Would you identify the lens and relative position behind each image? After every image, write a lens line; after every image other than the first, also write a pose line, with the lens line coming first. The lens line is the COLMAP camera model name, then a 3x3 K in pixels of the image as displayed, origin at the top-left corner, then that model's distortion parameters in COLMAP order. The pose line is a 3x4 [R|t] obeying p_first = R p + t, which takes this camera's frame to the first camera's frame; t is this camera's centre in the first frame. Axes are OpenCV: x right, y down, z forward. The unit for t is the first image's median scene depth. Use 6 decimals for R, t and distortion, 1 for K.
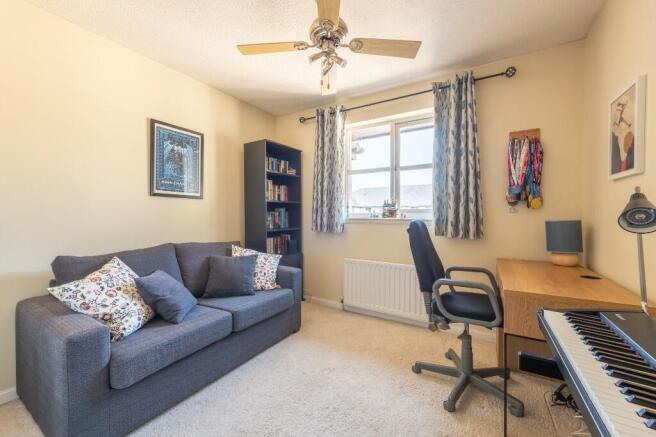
lens RADIAL K [[261.4, 0, 324.9], [0, 261.4, 218.3], [0, 0, 1]] dist [-0.000113, -0.000226]
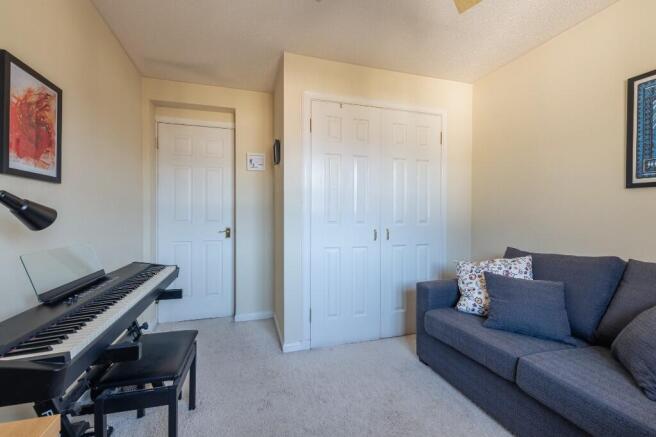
lens RADIAL K [[261.4, 0, 324.9], [0, 261.4, 218.3], [0, 0, 1]] dist [-0.000113, -0.000226]
pose [[-0.657338, 0.012483, -0.753493, 0.410565], [-0.006441, 0.999733, 0.022181, -0.015932], [0.753569, 0.019434, -0.657082, 0.854042]]
